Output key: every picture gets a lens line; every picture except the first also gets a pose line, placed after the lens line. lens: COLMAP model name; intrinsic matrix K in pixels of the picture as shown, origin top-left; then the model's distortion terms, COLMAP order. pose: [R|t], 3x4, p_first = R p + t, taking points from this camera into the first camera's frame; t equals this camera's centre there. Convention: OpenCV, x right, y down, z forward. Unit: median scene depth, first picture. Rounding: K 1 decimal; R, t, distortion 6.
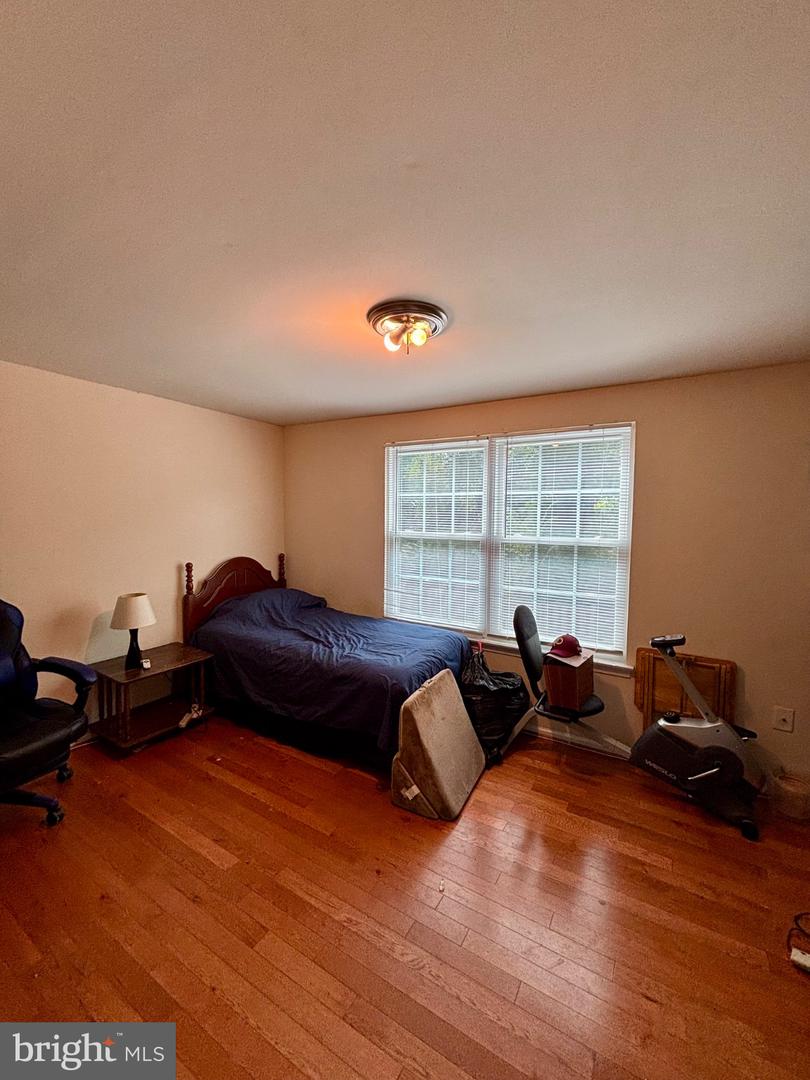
lens RADIAL K [[437.4, 0, 403.8], [0, 437.4, 533.1], [0, 0, 1]] dist [0.003040, 0.000566]
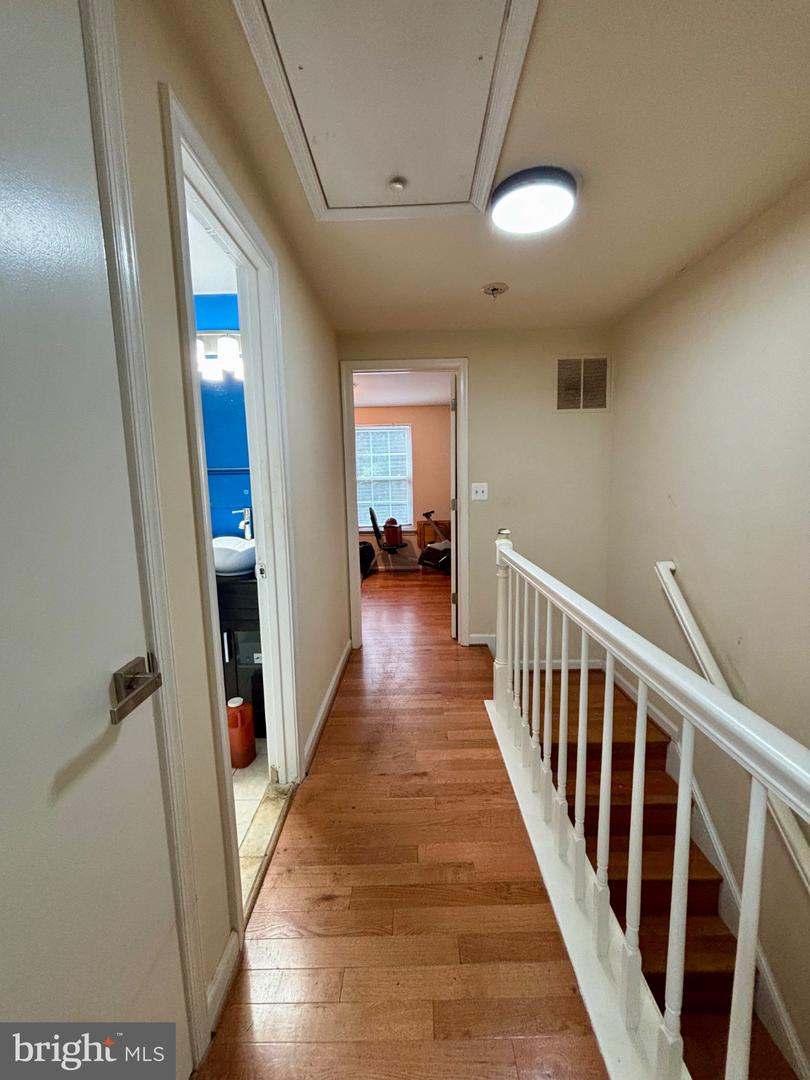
lens RADIAL K [[437.4, 0, 407.3], [0, 437.4, 536.4], [0, 0, 1]] dist [0.003040, 0.000566]
pose [[0.864305, -0.089979, 0.494853, -0.683945], [0.054970, 0.994873, 0.084887, 0.139906], [-0.499954, -0.046166, 0.864820, -1.010623]]
